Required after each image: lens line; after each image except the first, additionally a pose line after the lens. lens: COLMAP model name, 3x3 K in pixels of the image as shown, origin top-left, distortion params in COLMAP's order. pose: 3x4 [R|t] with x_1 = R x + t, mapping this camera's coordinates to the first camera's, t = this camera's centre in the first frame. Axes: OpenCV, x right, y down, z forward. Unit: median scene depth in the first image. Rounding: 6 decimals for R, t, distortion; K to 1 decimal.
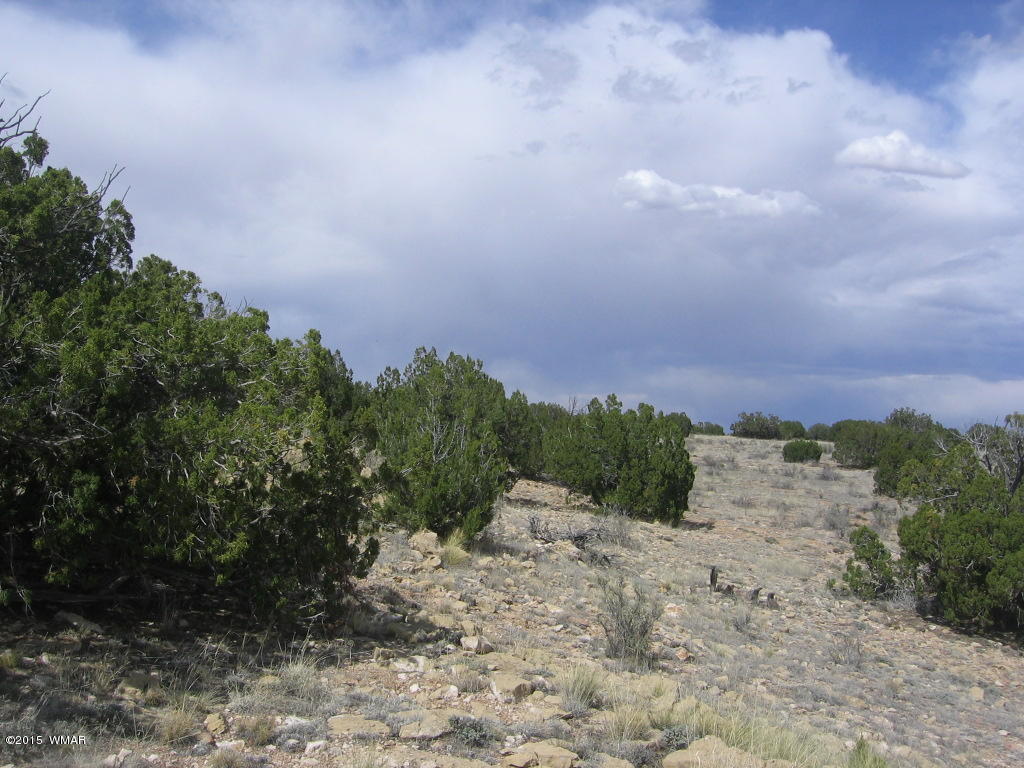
lens RADIAL K [[1085.9, 0, 498.8], [0, 1085.9, 384.0], [0, 0, 1]] dist [-0.135770, 0.076351]
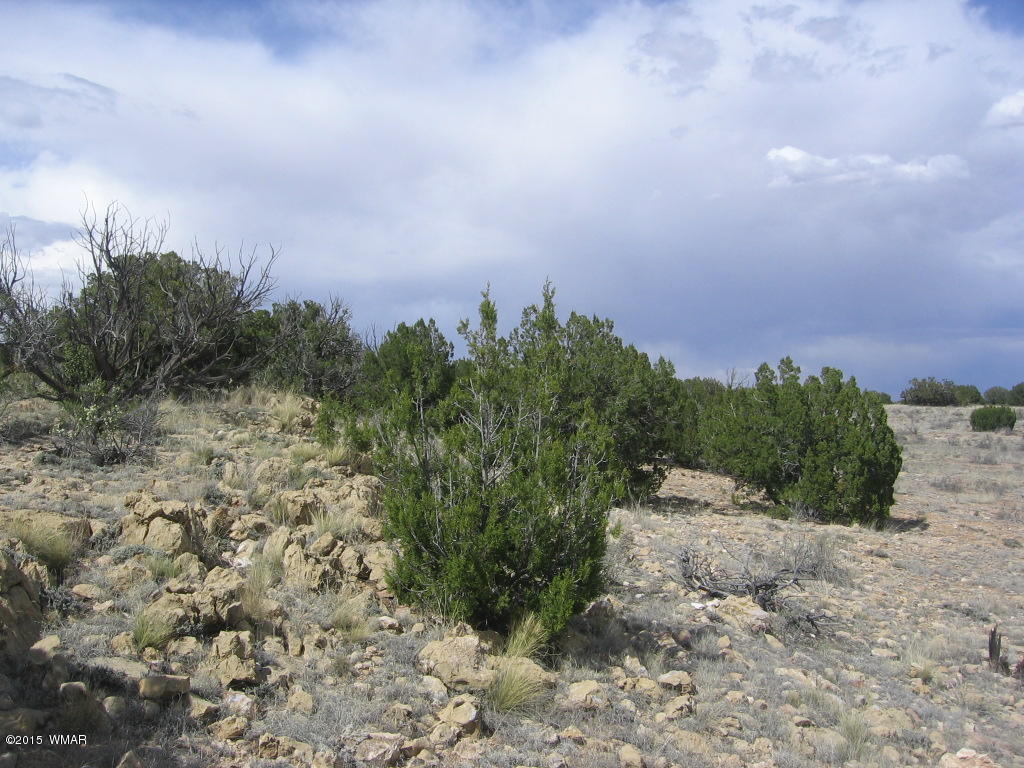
lens RADIAL K [[1085.9, 0, 498.8], [0, 1085.9, 384.0], [0, 0, 1]] dist [-0.135770, 0.076351]
pose [[0.988883, -0.046339, -0.141294, 0.010074], [0.048687, 0.998727, 0.013210, 0.008212], [0.140502, -0.019942, 0.989880, 0.219907]]
